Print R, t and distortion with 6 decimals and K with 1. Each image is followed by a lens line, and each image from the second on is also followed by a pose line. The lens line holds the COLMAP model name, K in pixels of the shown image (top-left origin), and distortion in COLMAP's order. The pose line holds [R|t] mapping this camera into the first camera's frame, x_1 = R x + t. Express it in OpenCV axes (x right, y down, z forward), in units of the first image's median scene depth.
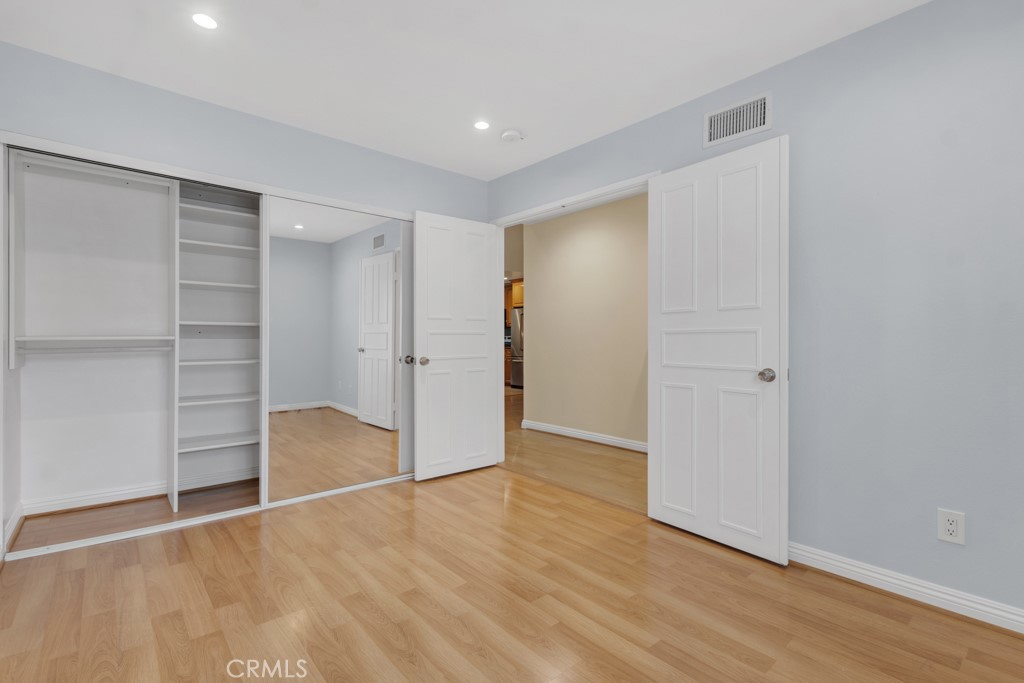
lens RADIAL K [[465.9, 0, 512.3], [0, 465.9, 339.2], [0, 0, 1]] dist [0.004597, -0.001074]
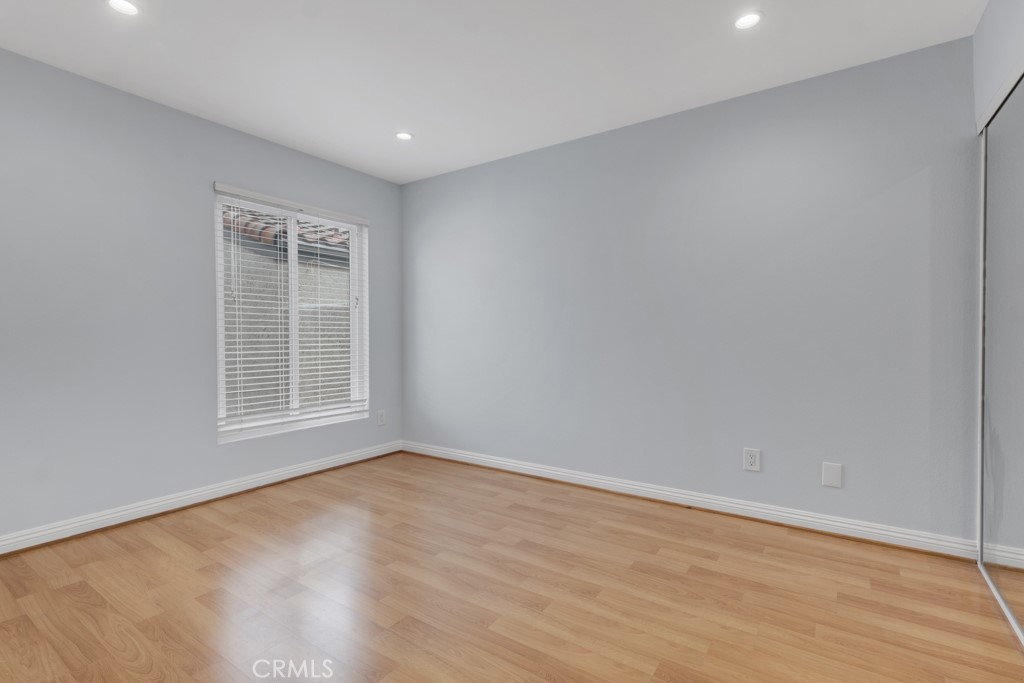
lens RADIAL K [[465.9, 0, 513.0], [0, 465.9, 339.7], [0, 0, 1]] dist [0.004597, -0.001074]
pose [[-0.966953, 0.000448, -0.254952, 0.072675], [-0.002486, 0.999934, 0.011185, 0.016064], [0.254941, 0.011450, -0.966889, 1.953843]]
